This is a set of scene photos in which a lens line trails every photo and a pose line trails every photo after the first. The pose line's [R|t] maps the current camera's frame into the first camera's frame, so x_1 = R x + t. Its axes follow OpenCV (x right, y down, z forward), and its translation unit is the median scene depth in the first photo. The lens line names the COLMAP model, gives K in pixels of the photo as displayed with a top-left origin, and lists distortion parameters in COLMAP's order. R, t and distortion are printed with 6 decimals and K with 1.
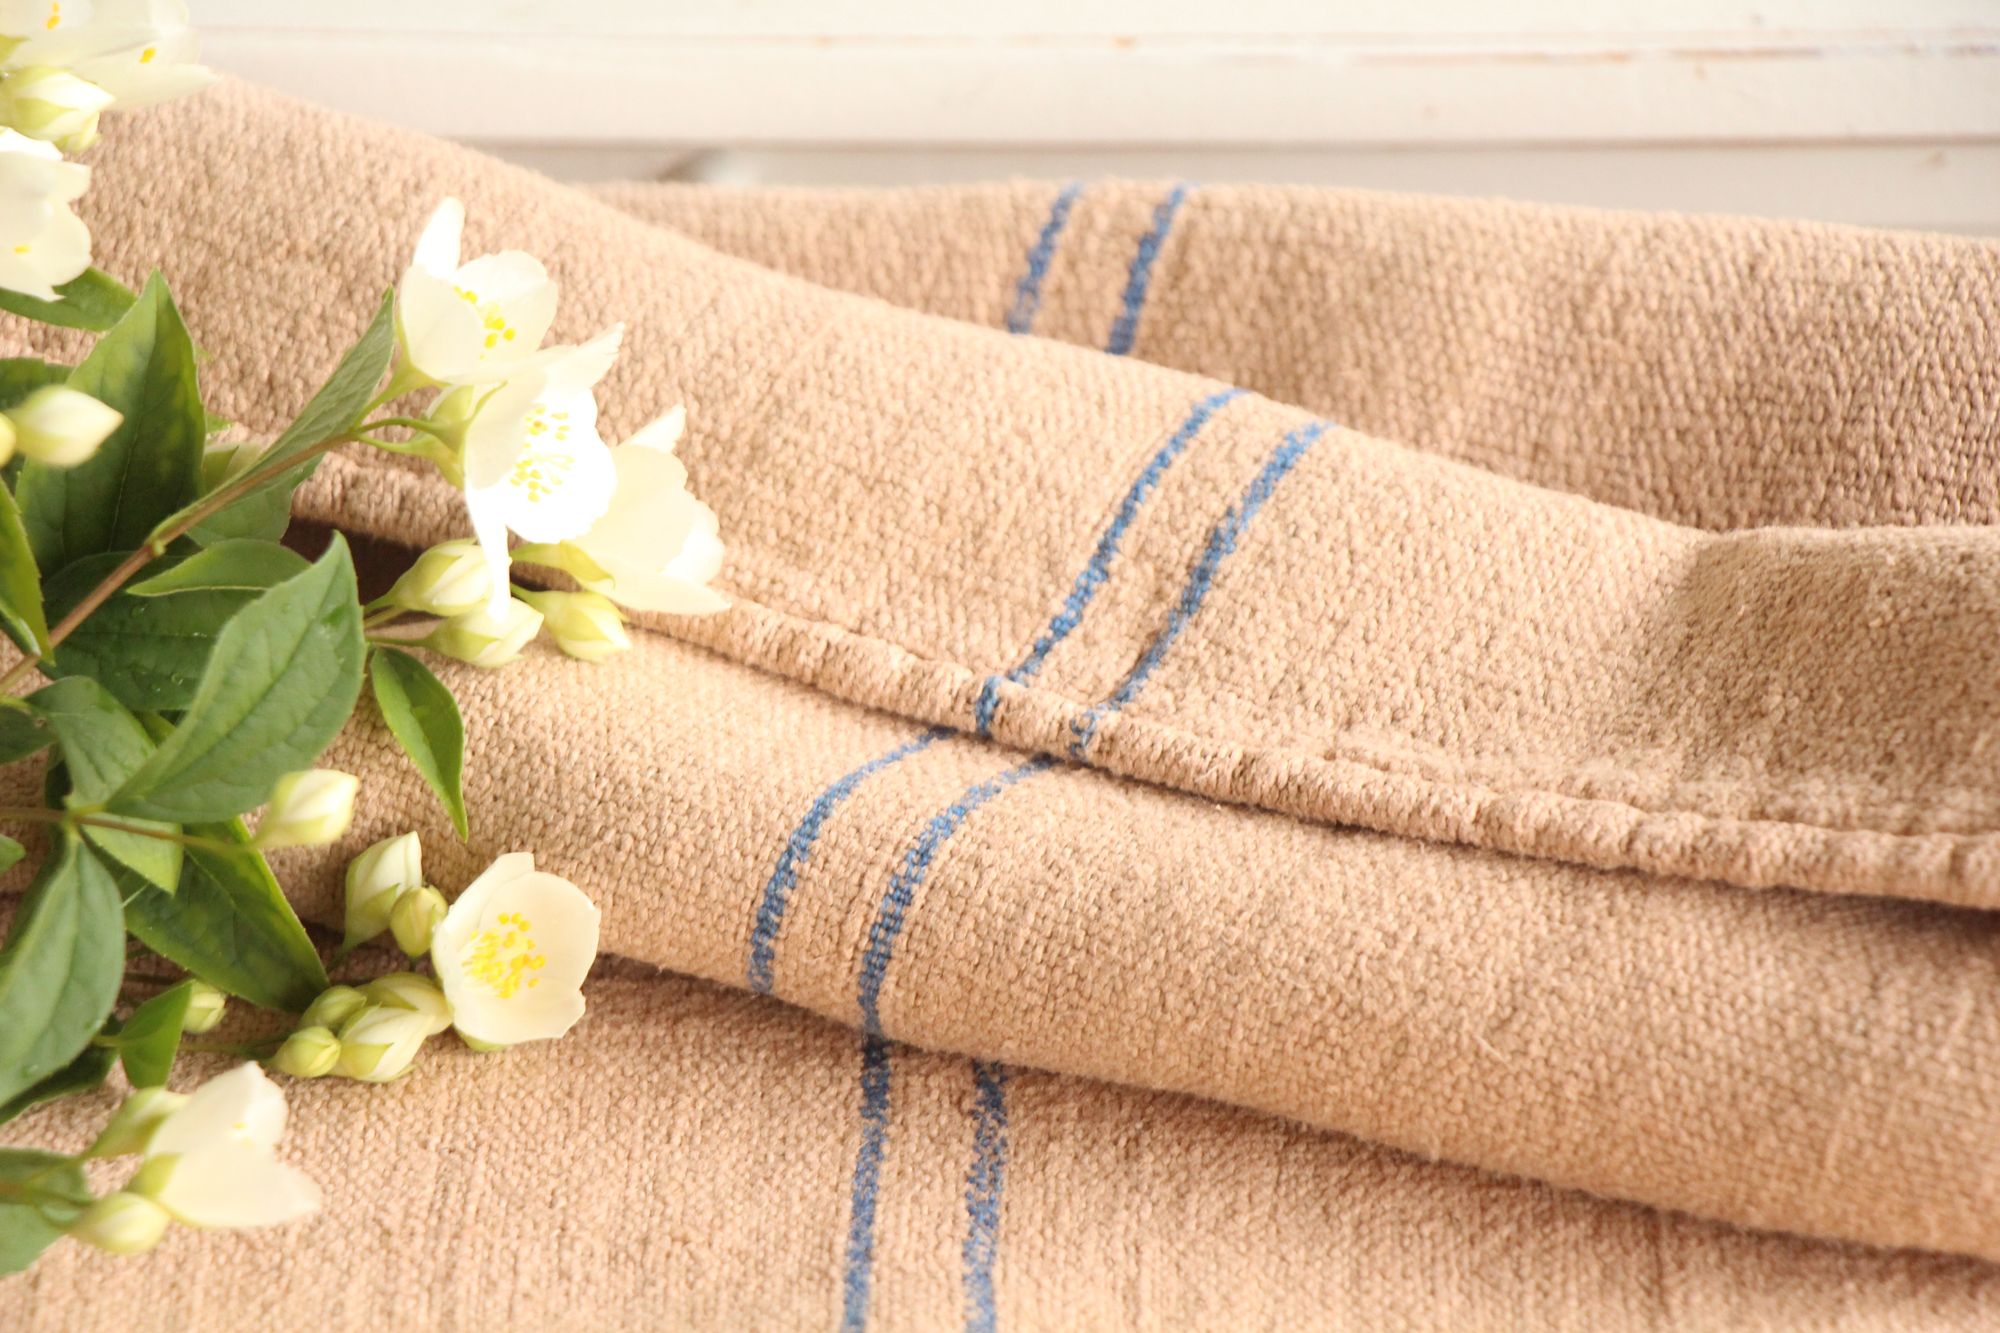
lens RADIAL K [[10919.6, 0, 977.7], [0, 10919.6, 737.2], [0, 0, 1]] dist [1.218729, 9.696195]
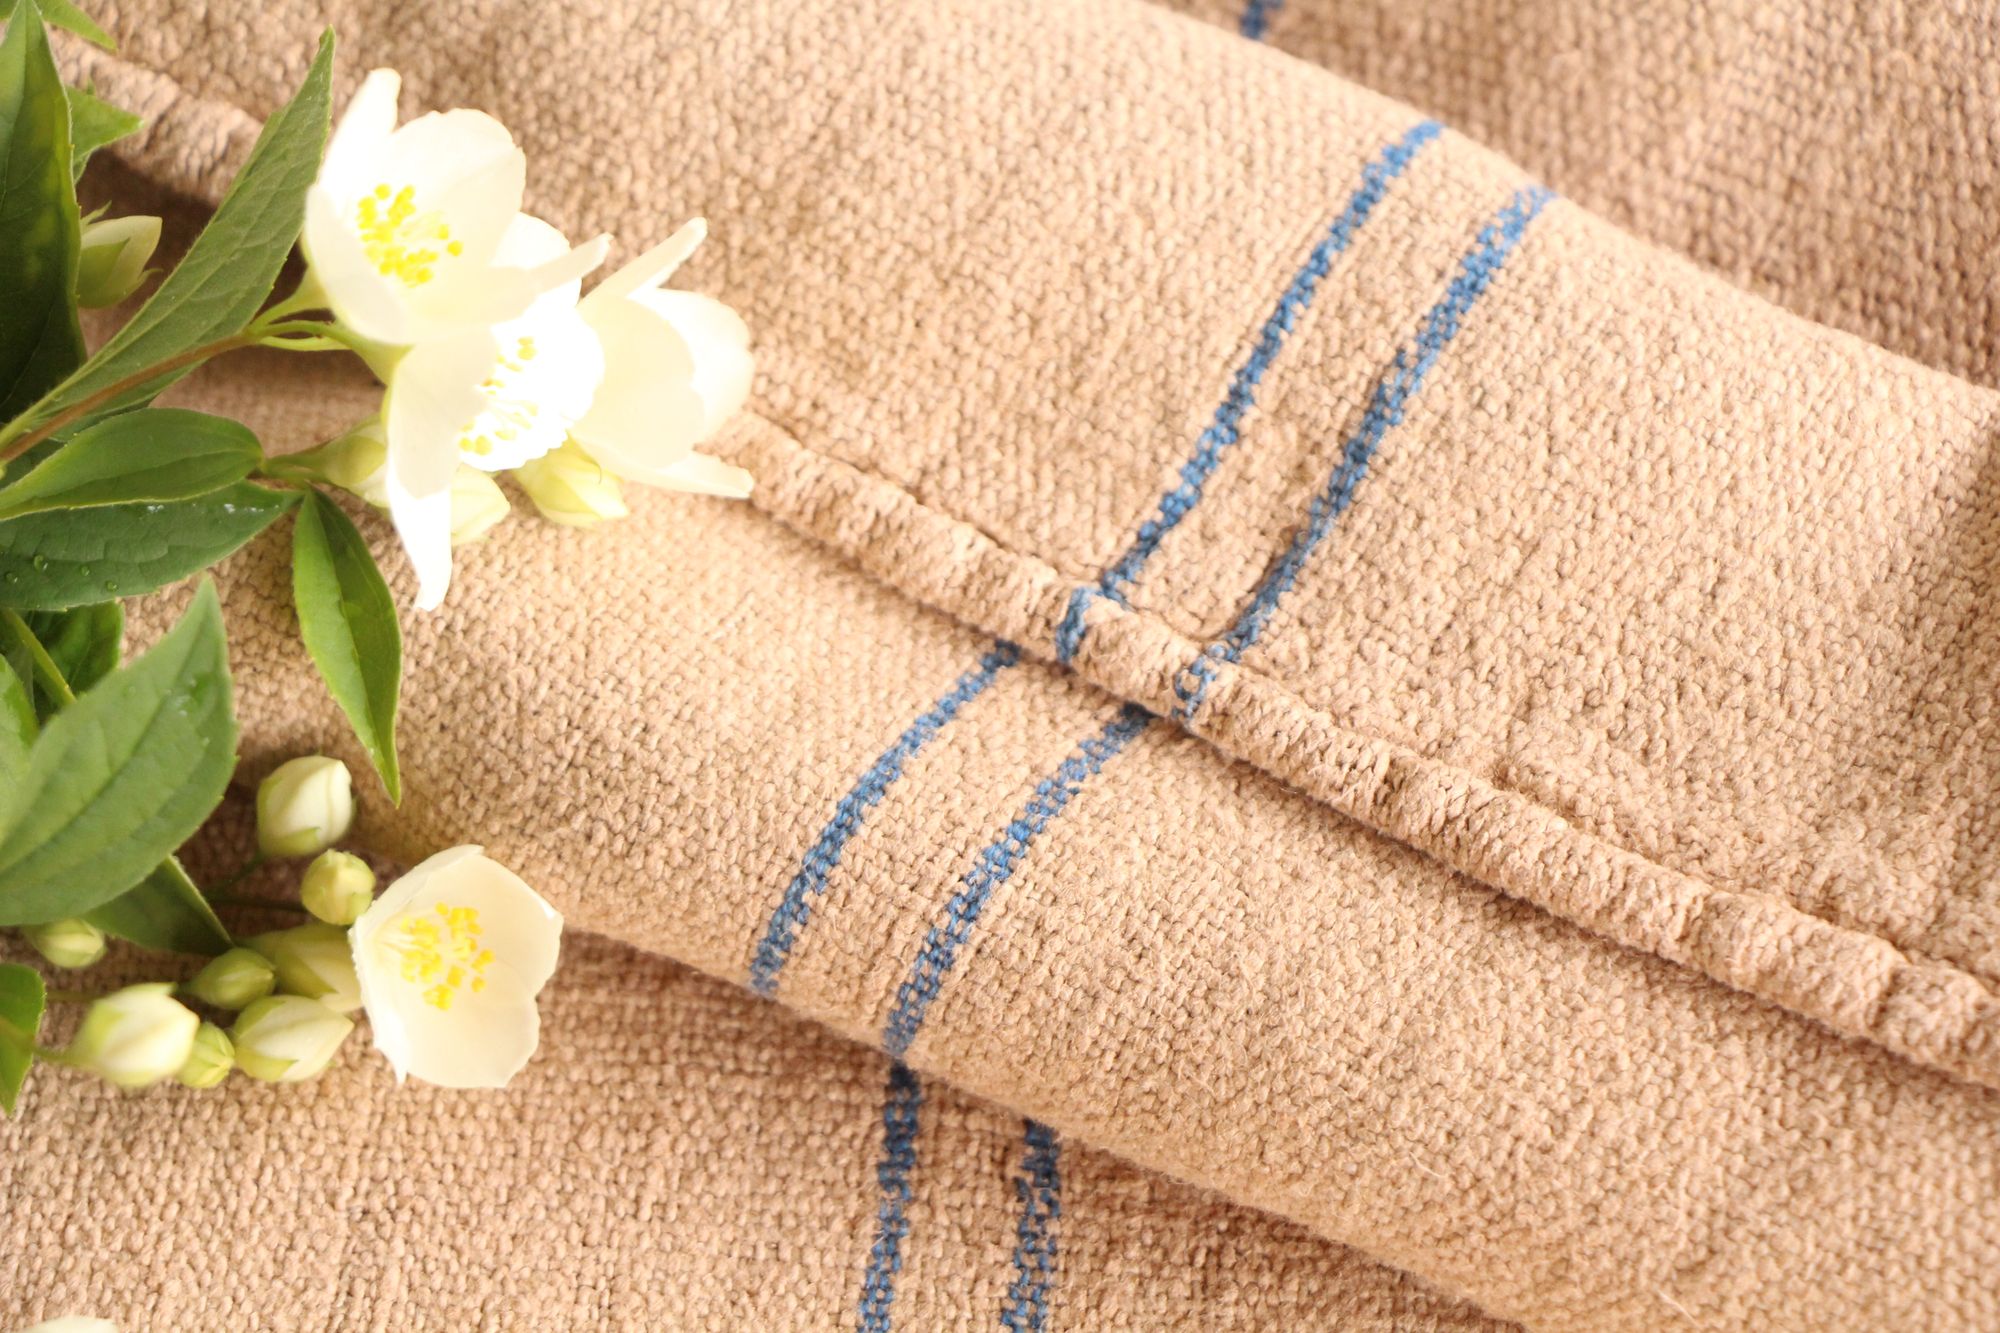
lens RADIAL K [[6063.6, 0, 1021.7], [0, 6063.6, 691.0], [0, 0, 1]] dist [0.170112, 1.046059]
pose [[0.997883, 0.063600, -0.013602, 0.003537], [-0.051804, 0.903700, 0.425020, -0.186336], [0.039323, -0.423415, 0.905082, 0.607863]]
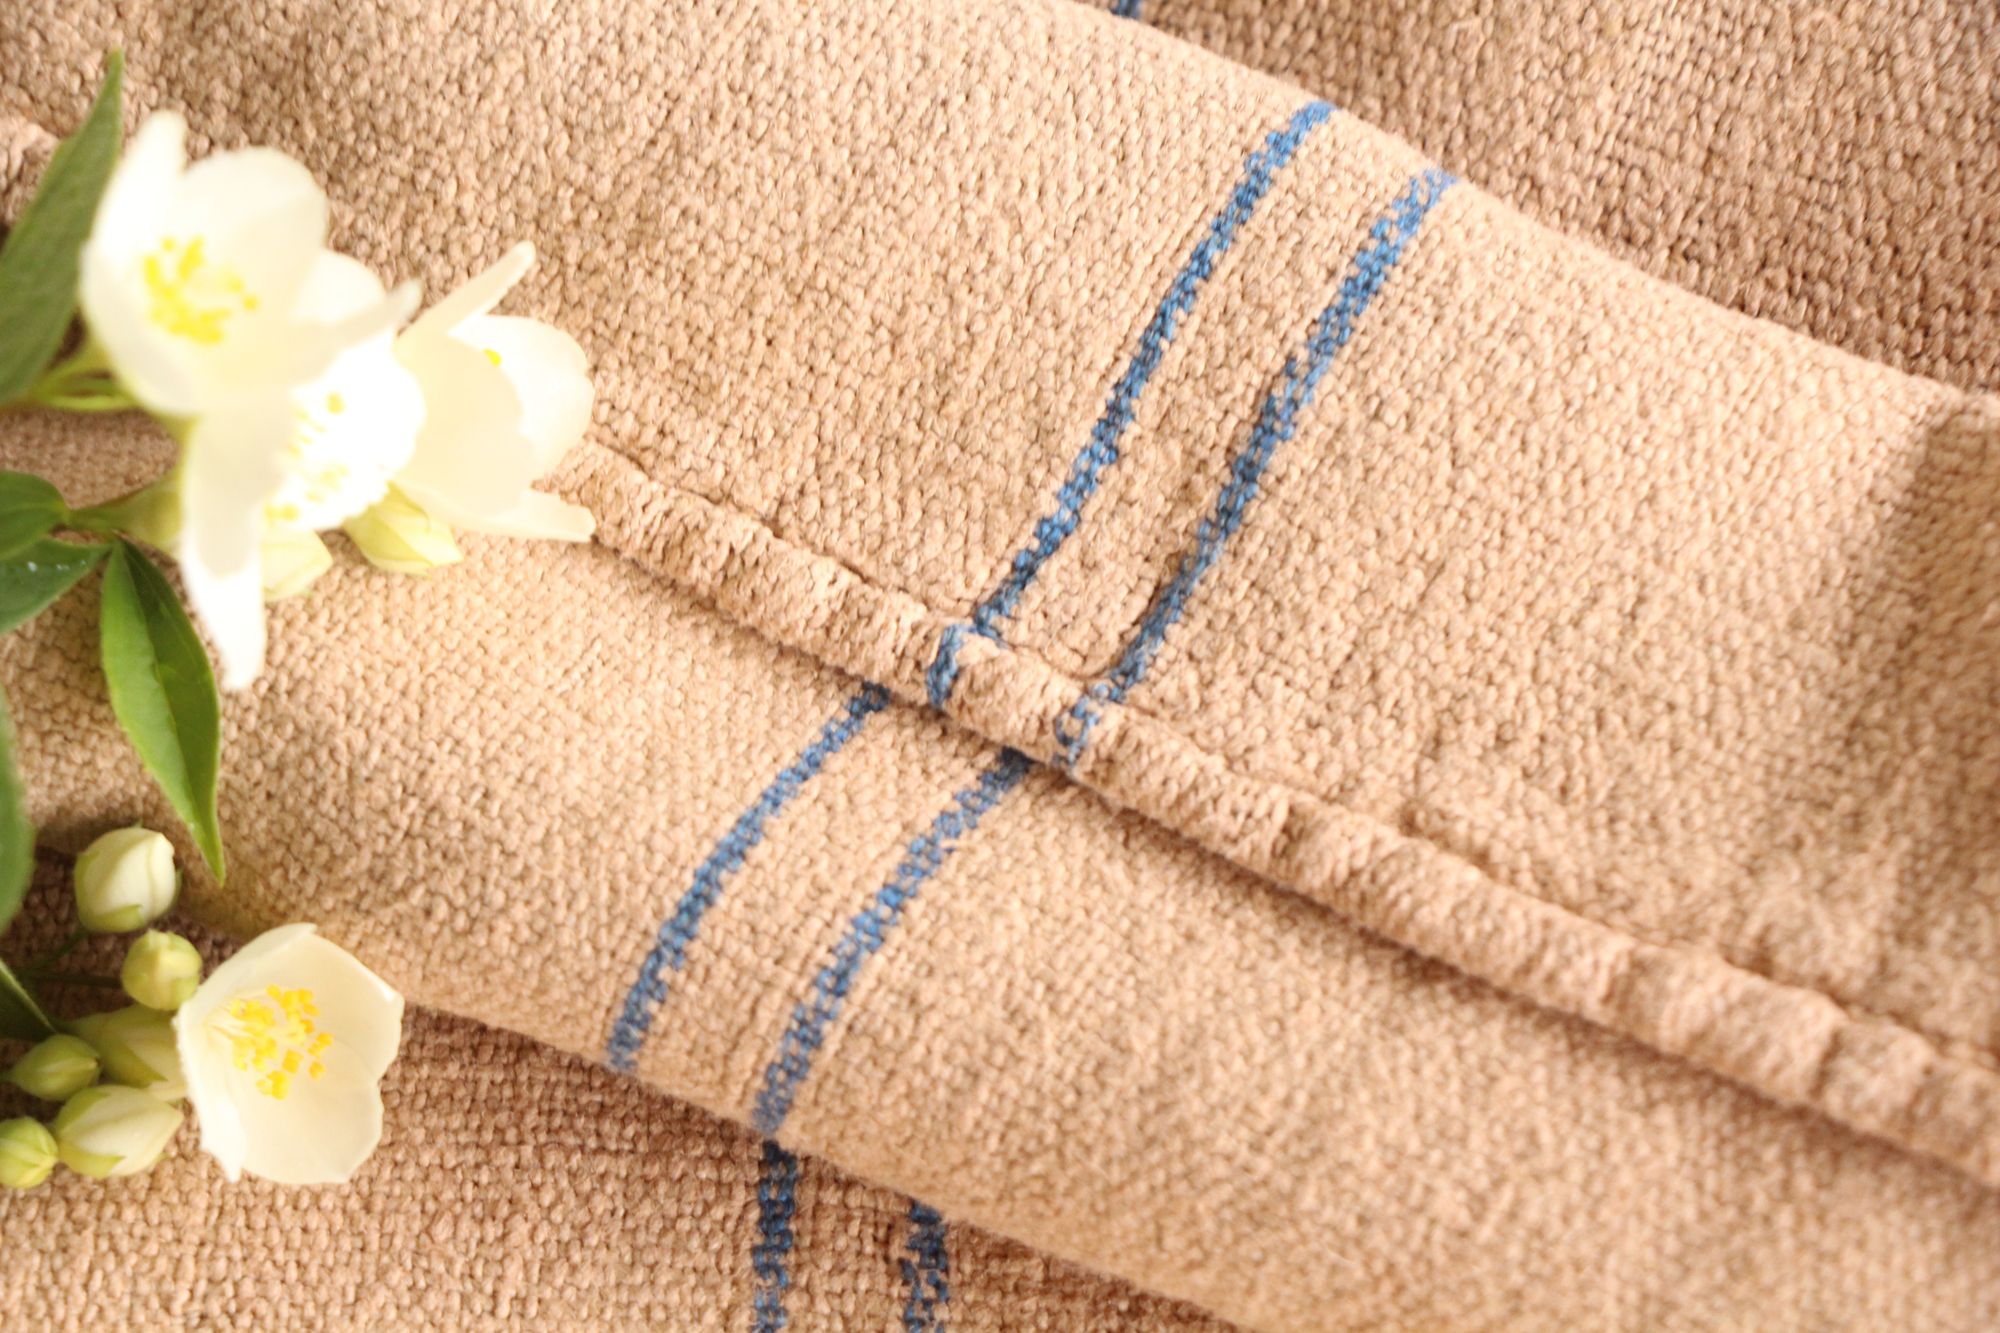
lens RADIAL K [[5933.7, 0, 1000.0], [0, 5933.7, 666.5], [0, 0, 1]] dist [0.112336, 1.186402]
pose [[0.999215, 0.036471, -0.015446, 0.010868], [-0.025142, 0.885404, 0.464141, -0.189390], [0.030604, -0.463389, 0.885627, 0.654600]]
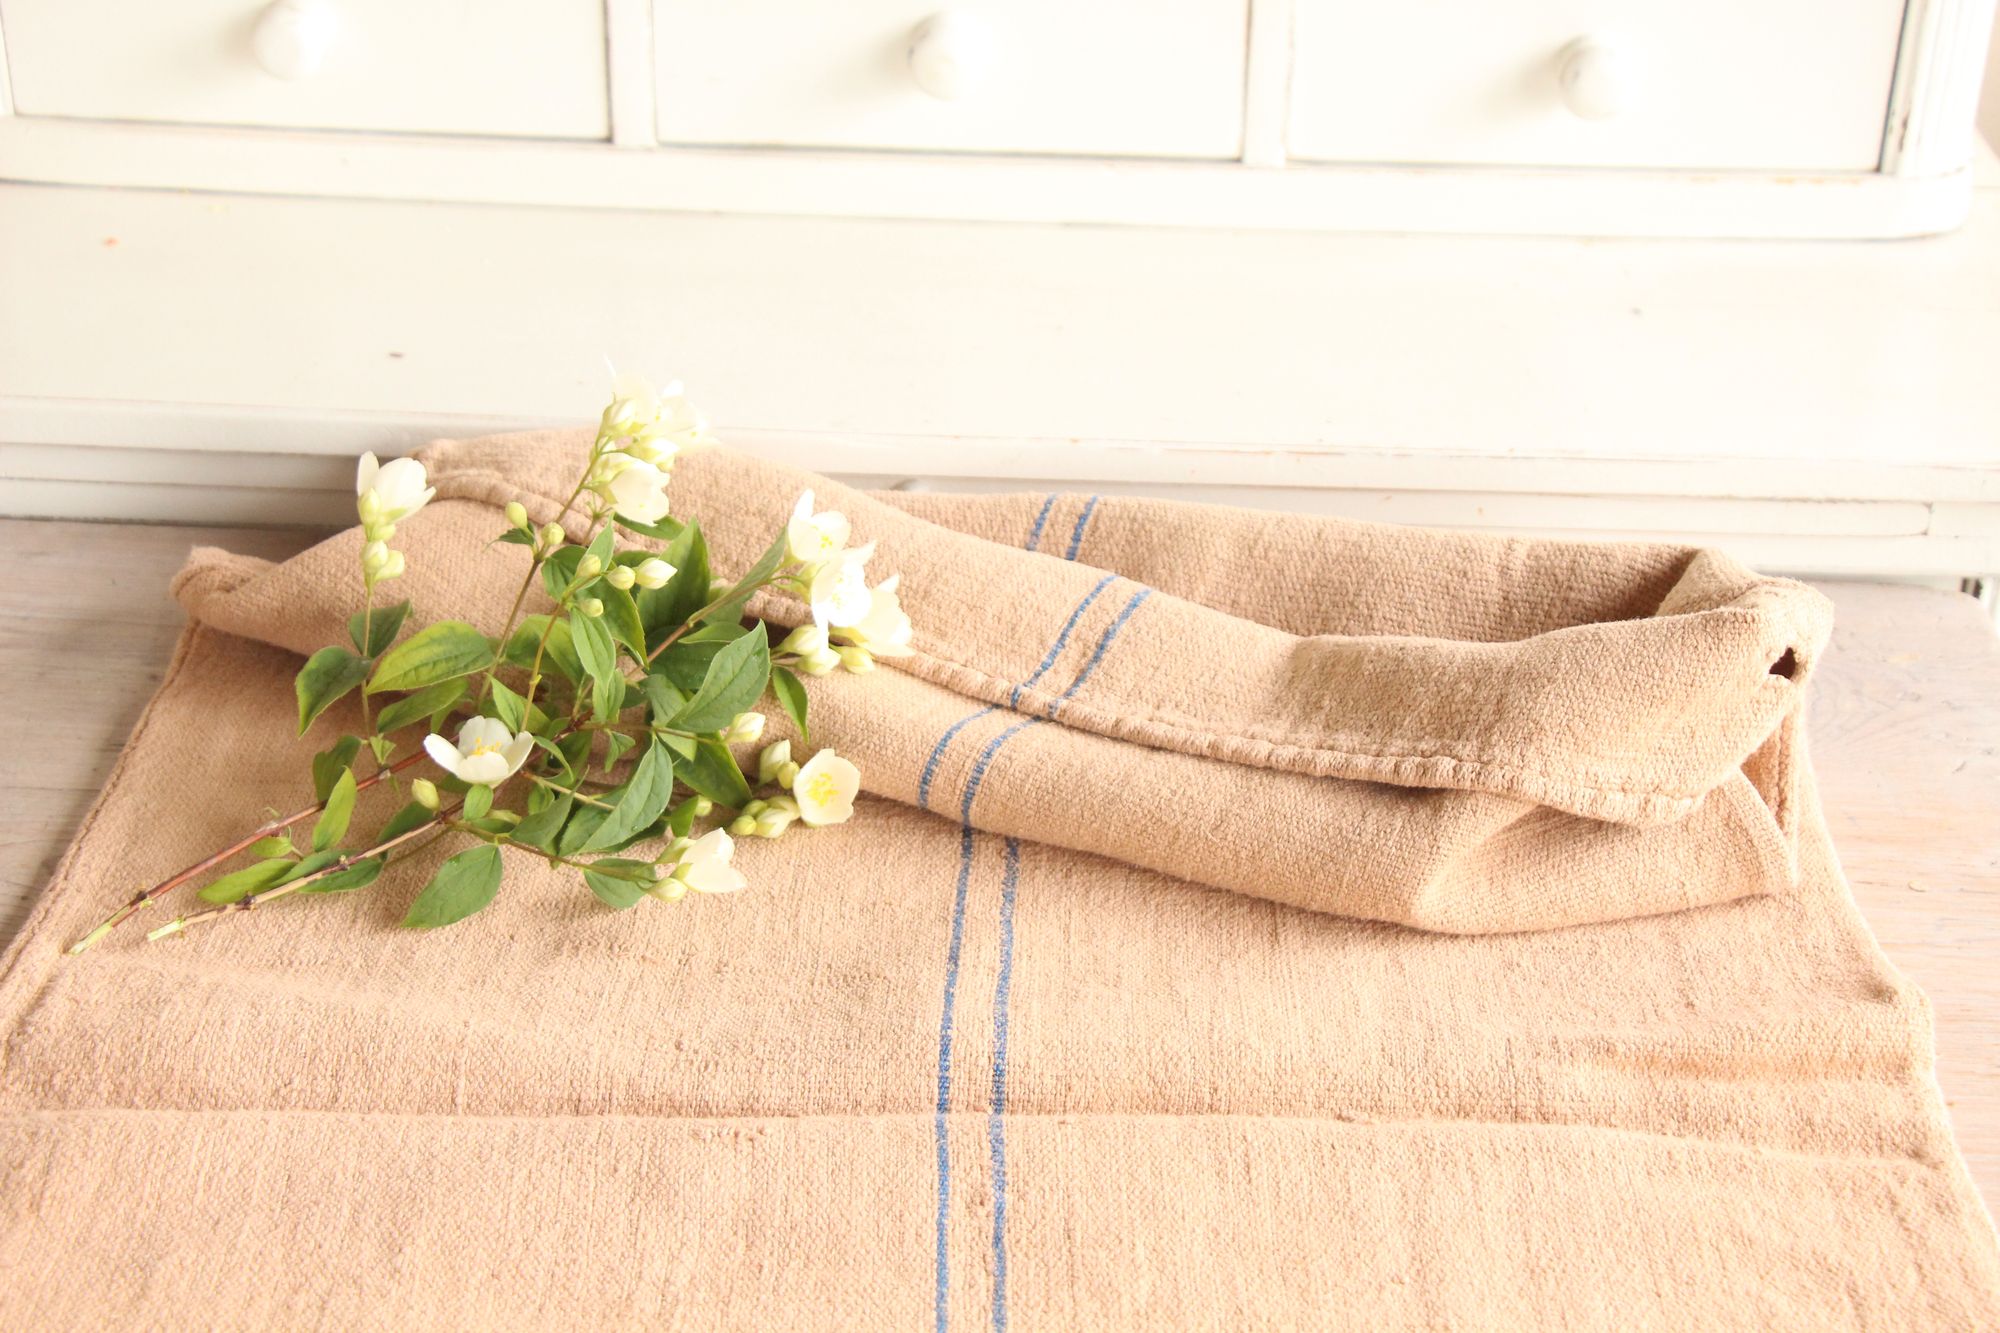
lens RADIAL K [[3964.5, 0, 988.3], [0, 3964.5, 660.1], [0, 0, 1]] dist [0.155796, 0.504428]
pose [[0.999606, 0.028014, -0.001695, -0.004087], [-0.028040, 0.999438, -0.018392, 0.005826], [0.001179, 0.018432, 0.999829, 0.084510]]
